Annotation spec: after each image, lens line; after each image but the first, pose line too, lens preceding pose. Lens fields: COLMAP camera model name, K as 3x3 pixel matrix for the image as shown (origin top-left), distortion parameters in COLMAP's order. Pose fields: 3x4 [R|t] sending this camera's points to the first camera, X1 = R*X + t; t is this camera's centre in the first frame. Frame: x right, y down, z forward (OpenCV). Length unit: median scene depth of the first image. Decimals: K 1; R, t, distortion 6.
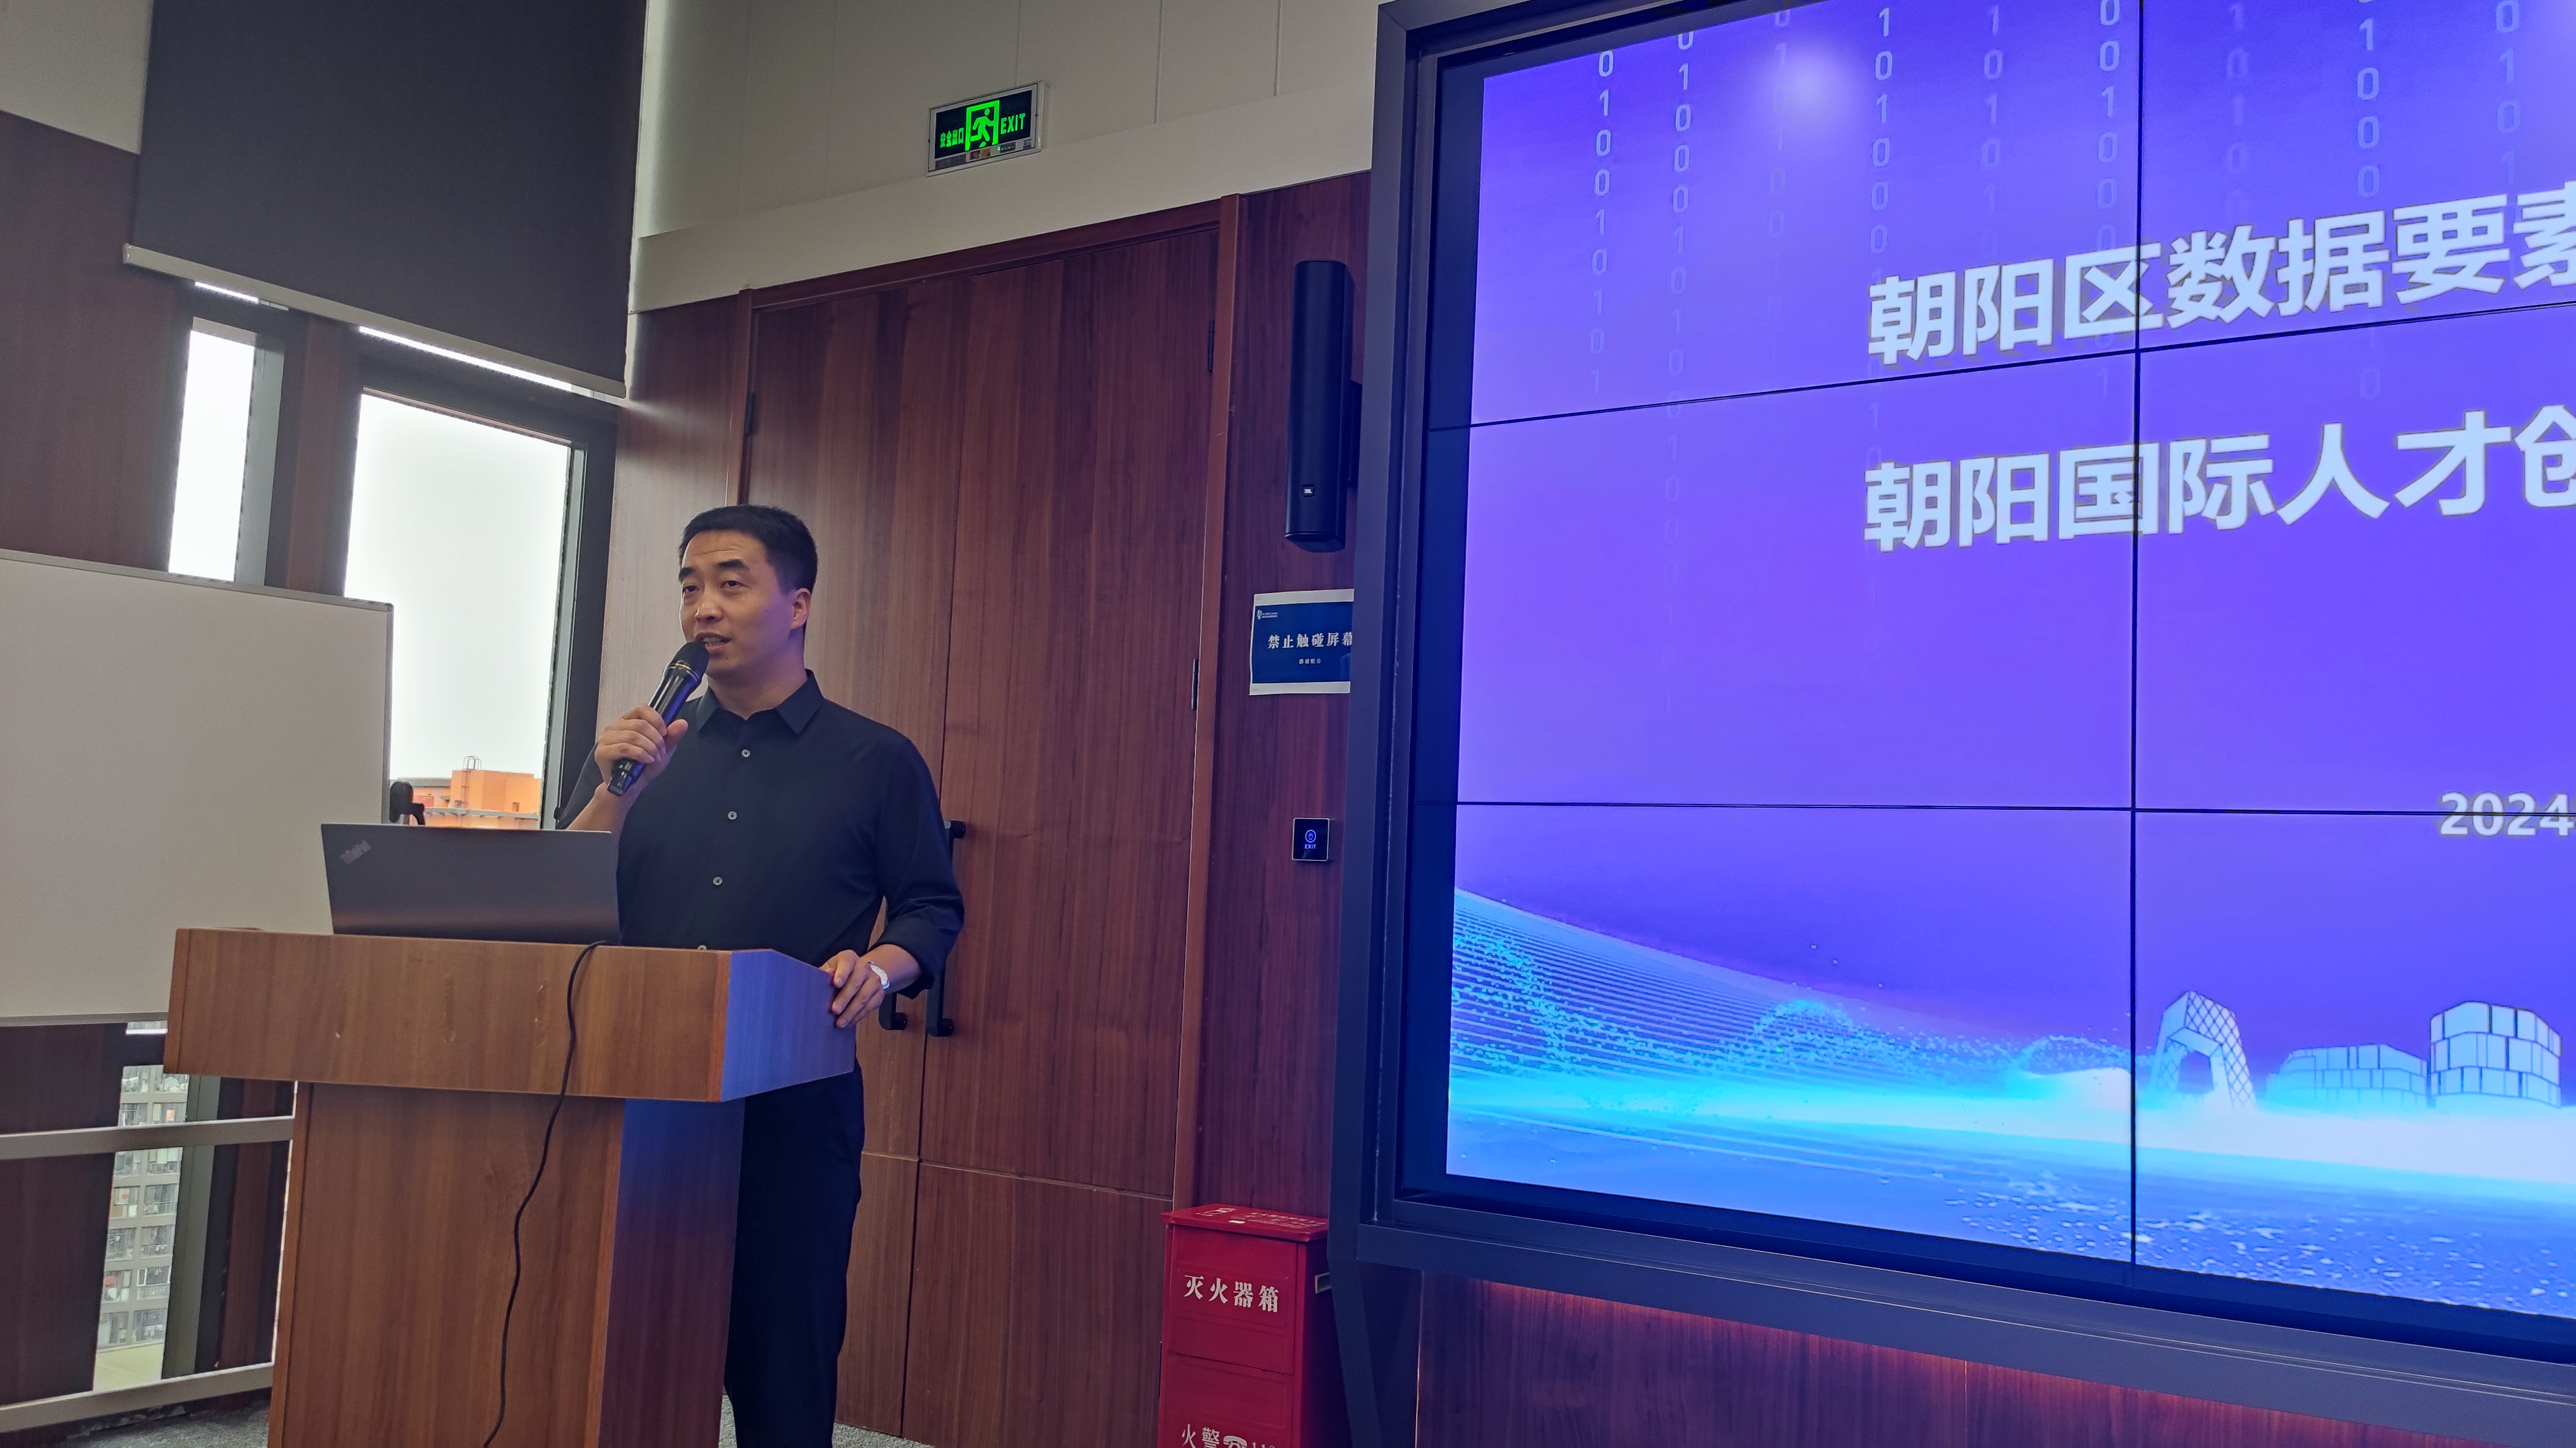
lens RADIAL K [[1975.0, 0, 1310.0], [0, 1975.0, 721.0], [0, 0, 1]] dist [0.021617, 0.003742]
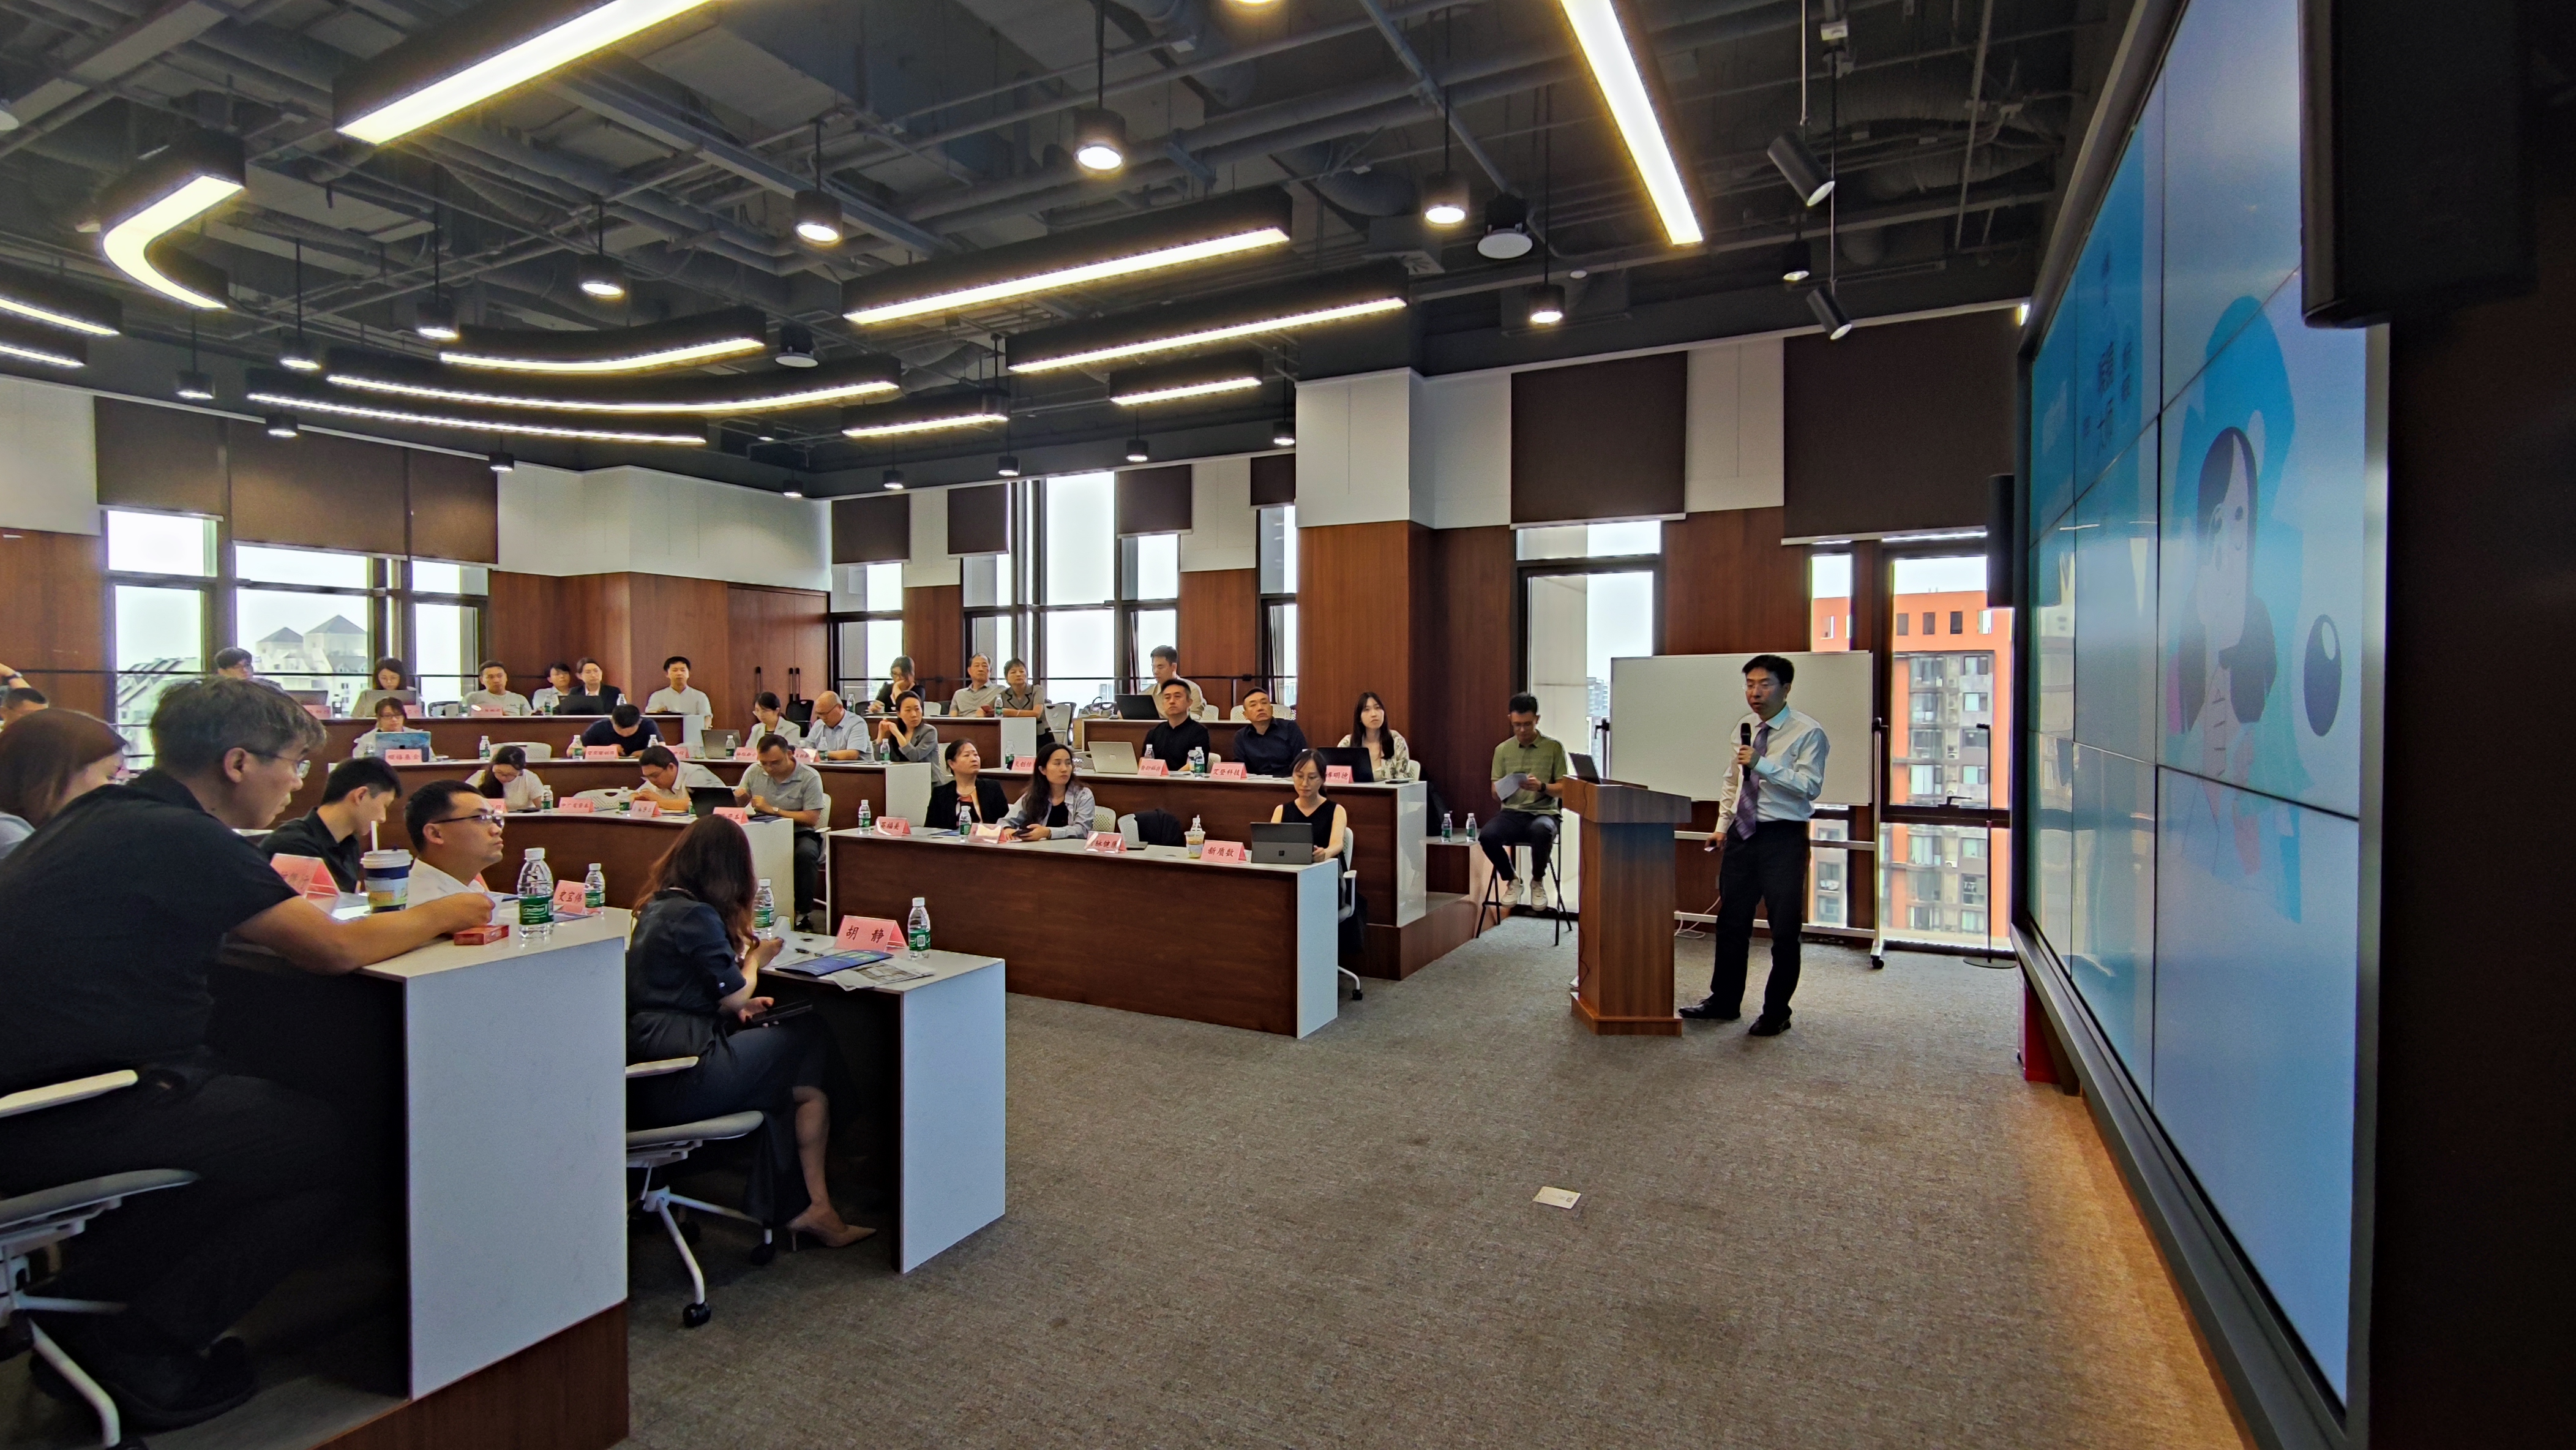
lens RADIAL K [[1168.9, 0, 1283.3], [0, 1168.9, 716.3], [0, 0, 1]] dist [0.004966, -0.000968]
pose [[0.103694, -0.020368, -0.994401, 0.931009], [0.093209, 0.995589, -0.010673, -0.026327], [0.990232, -0.091581, 0.105135, 0.063823]]
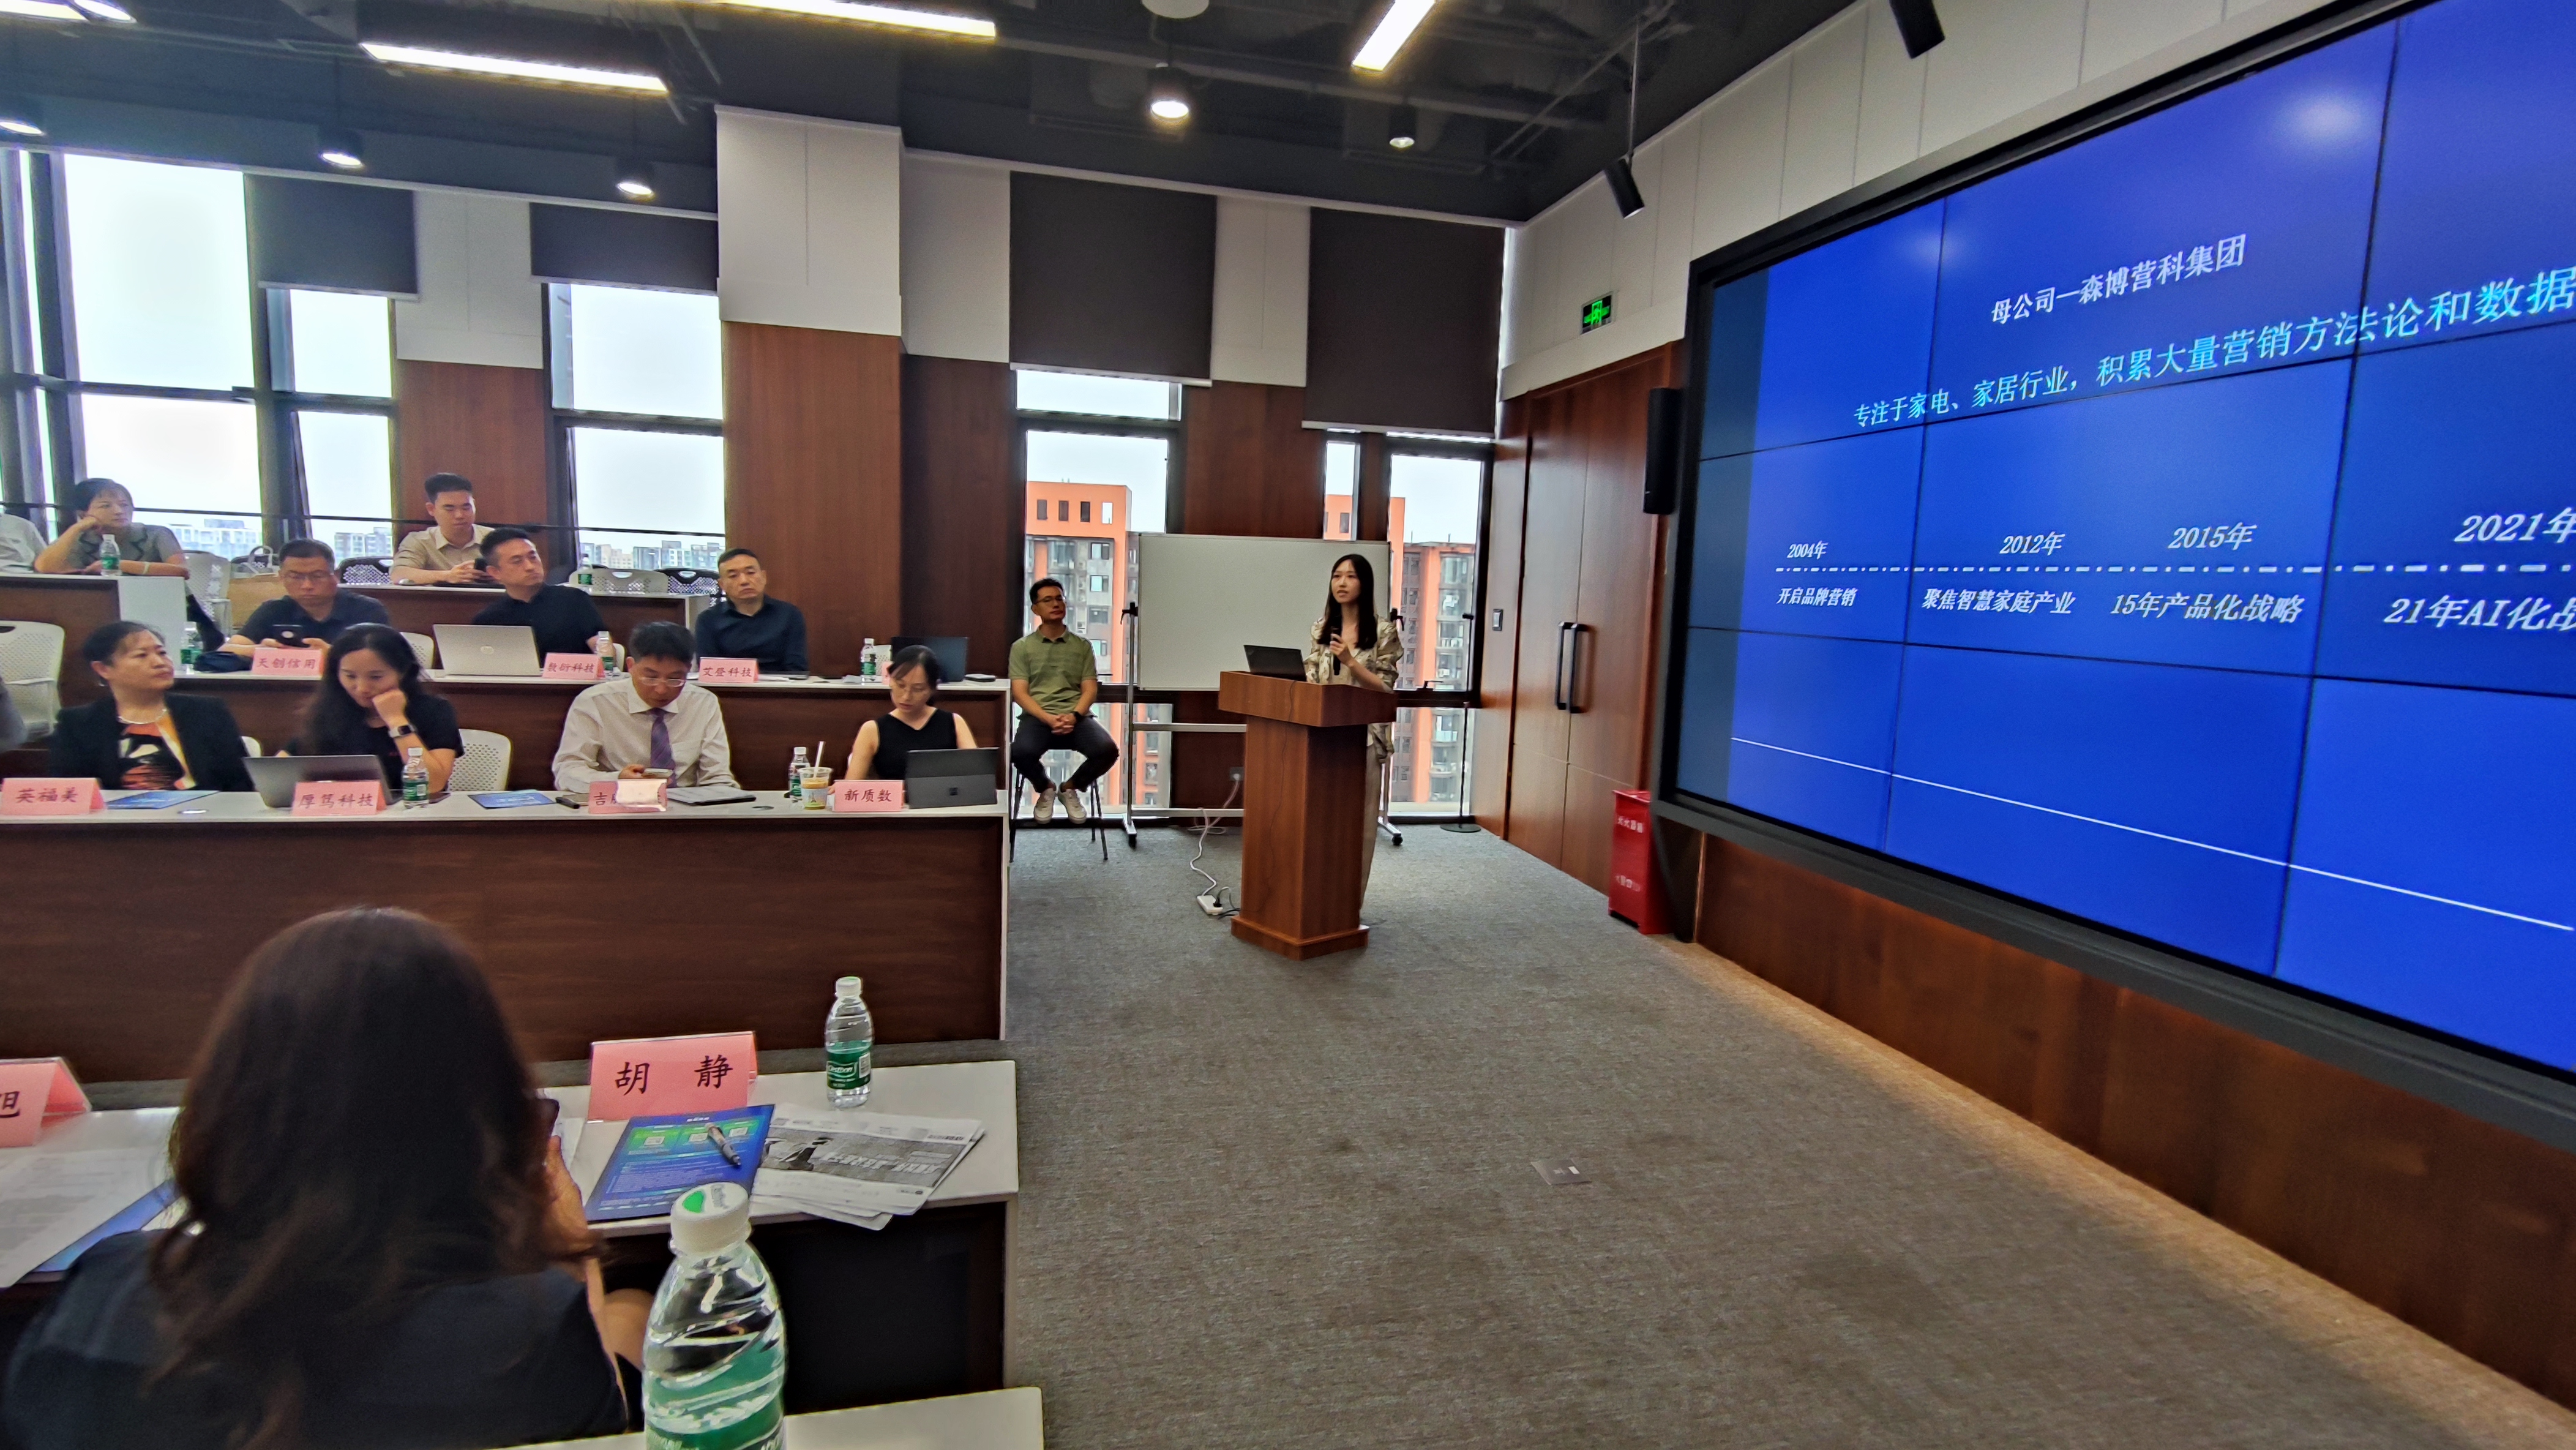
lens RADIAL K [[1168.9, 0, 1295.3], [0, 1168.9, 719.4], [0, 0, 1]] dist [0.004966, -0.000968]
pose [[0.729626, 0.066872, -0.680569, 0.510468], [0.052319, 0.986832, 0.153055, -0.066437], [0.681842, -0.147280, 0.716520, -0.244002]]
